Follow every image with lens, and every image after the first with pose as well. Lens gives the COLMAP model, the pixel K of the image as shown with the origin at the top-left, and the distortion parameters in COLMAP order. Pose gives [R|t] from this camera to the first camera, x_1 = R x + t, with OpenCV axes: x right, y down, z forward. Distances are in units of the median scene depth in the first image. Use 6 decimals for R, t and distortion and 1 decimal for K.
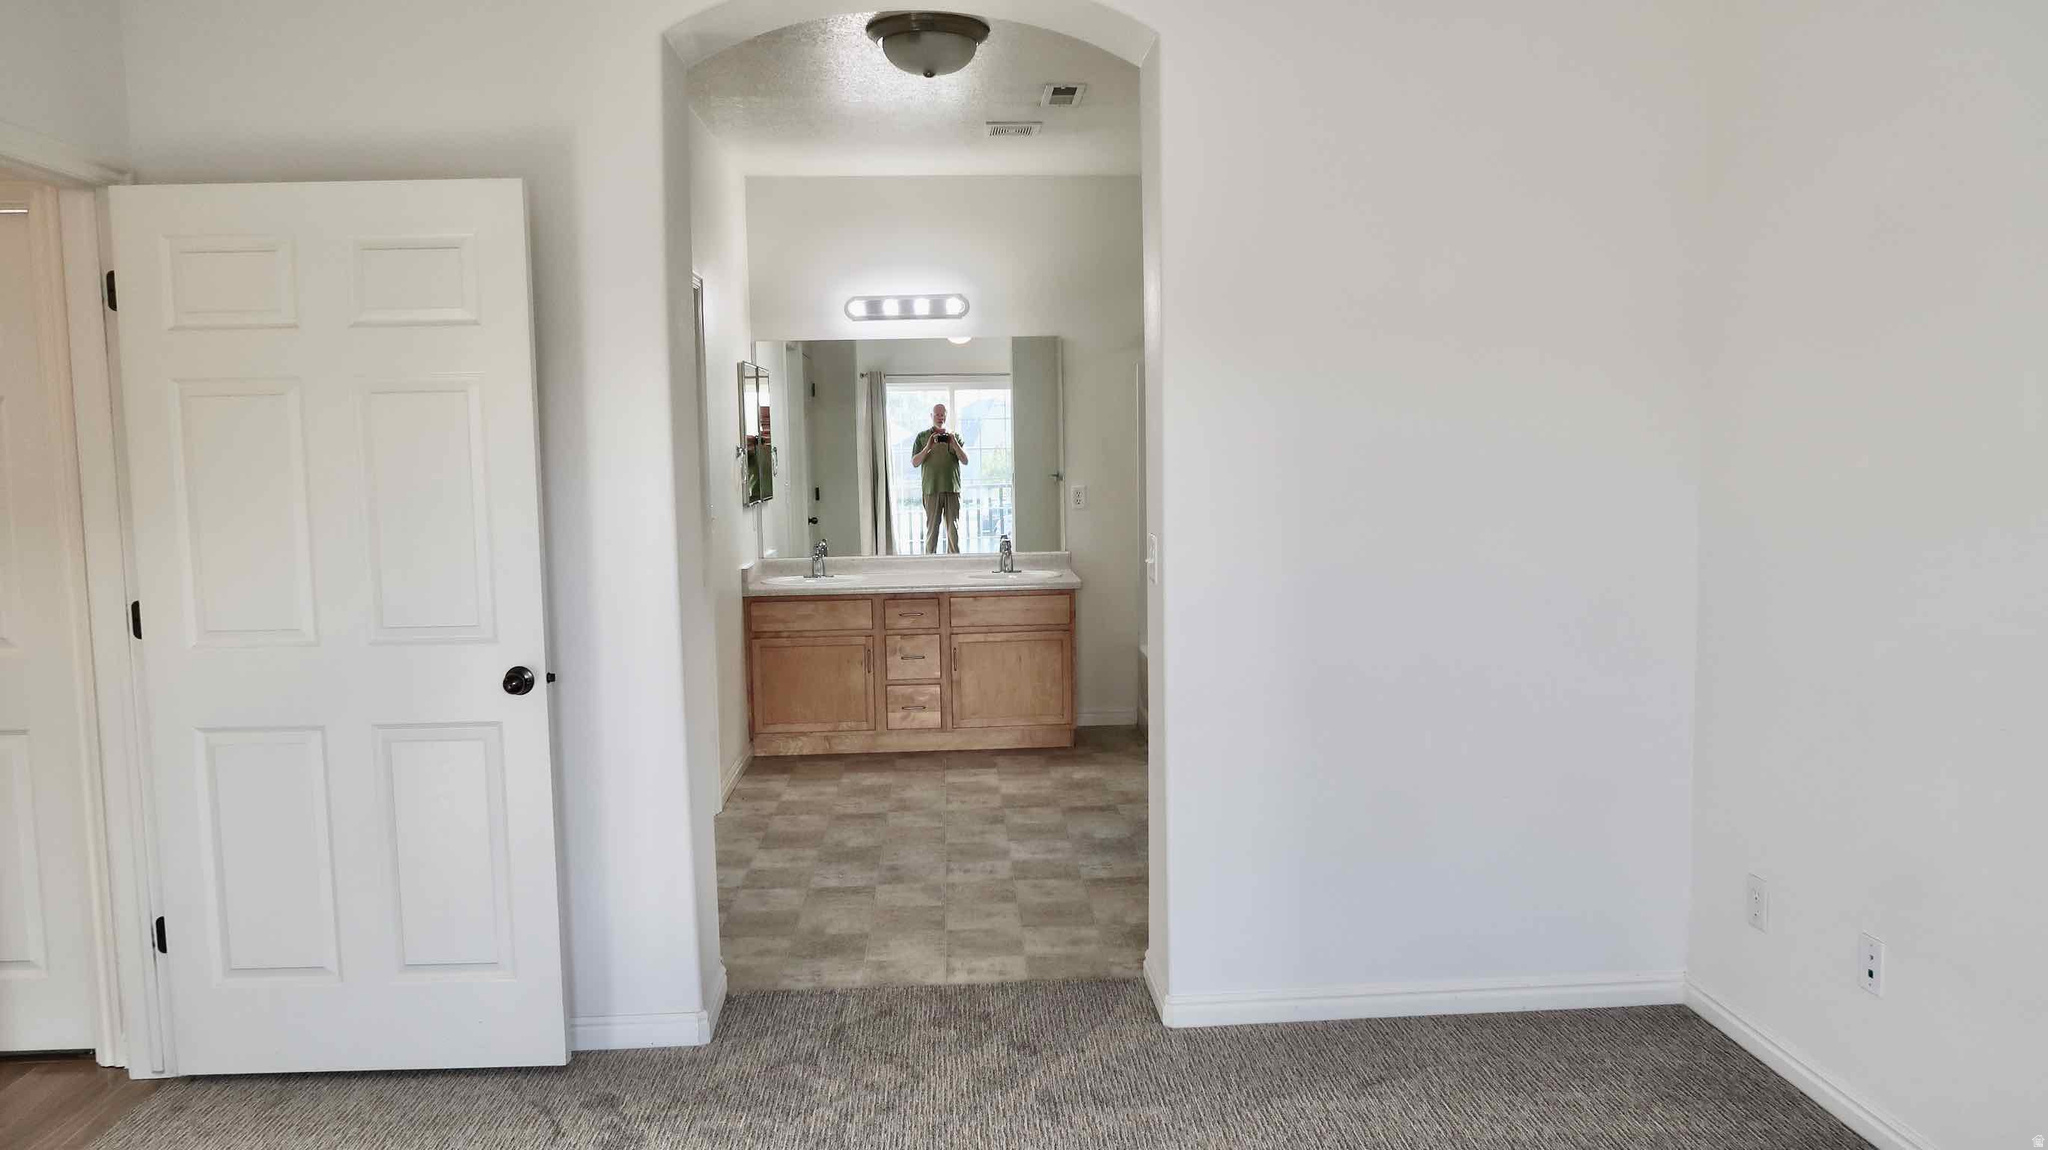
lens RADIAL K [[1428.9, 0, 1029.5], [0, 1428.9, 571.1], [0, 0, 1]] dist [-0.006858, -0.000305]
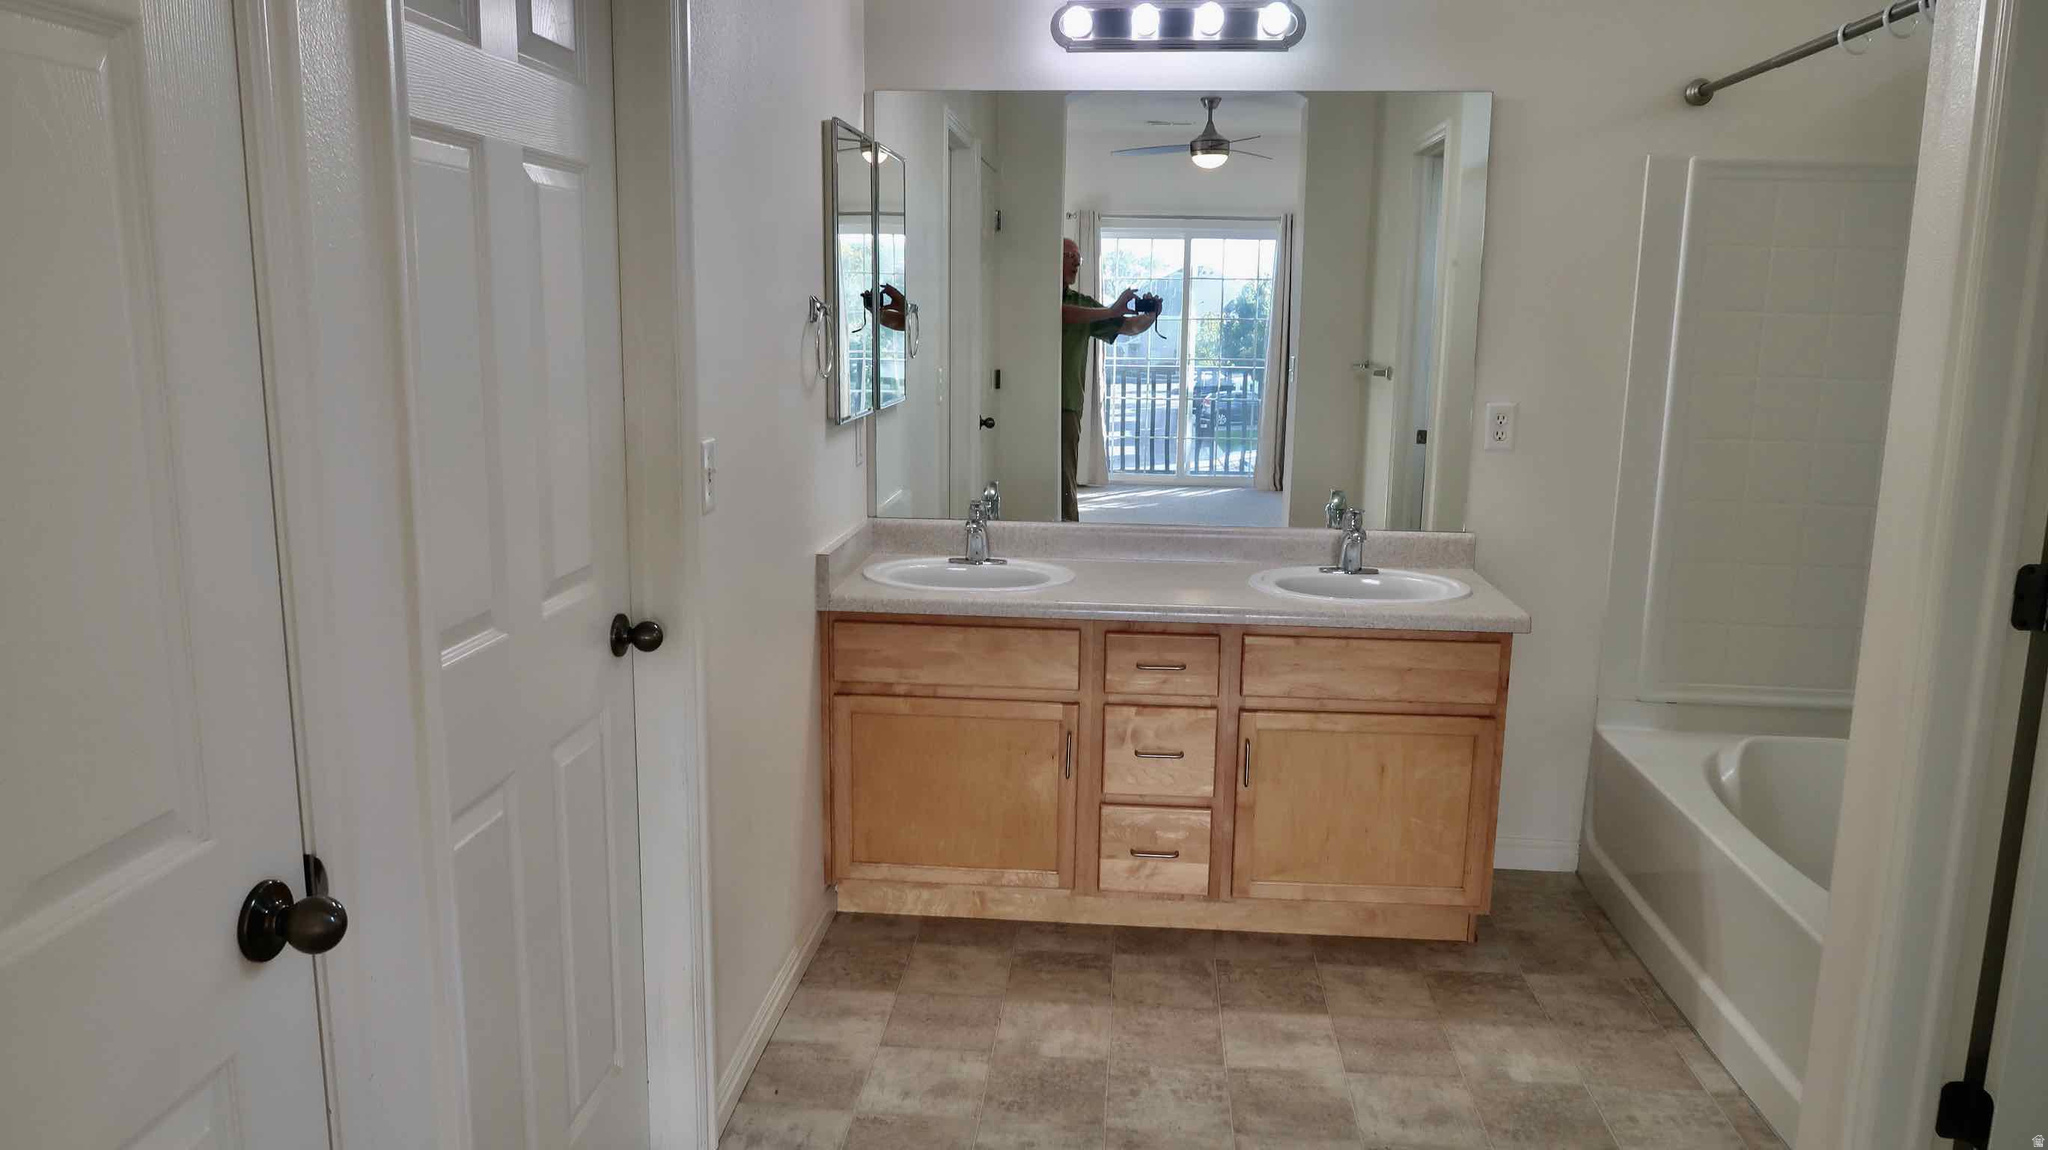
lens RADIAL K [[1428.9, 0, 1029.5], [0, 1428.9, 571.1], [0, 0, 1]] dist [-0.006858, -0.000305]
pose [[0.989906, 0.057025, -0.129748, -0.065540], [-0.044983, 0.994563, 0.093920, -0.044133], [0.134399, -0.087135, 0.987089, 0.521744]]
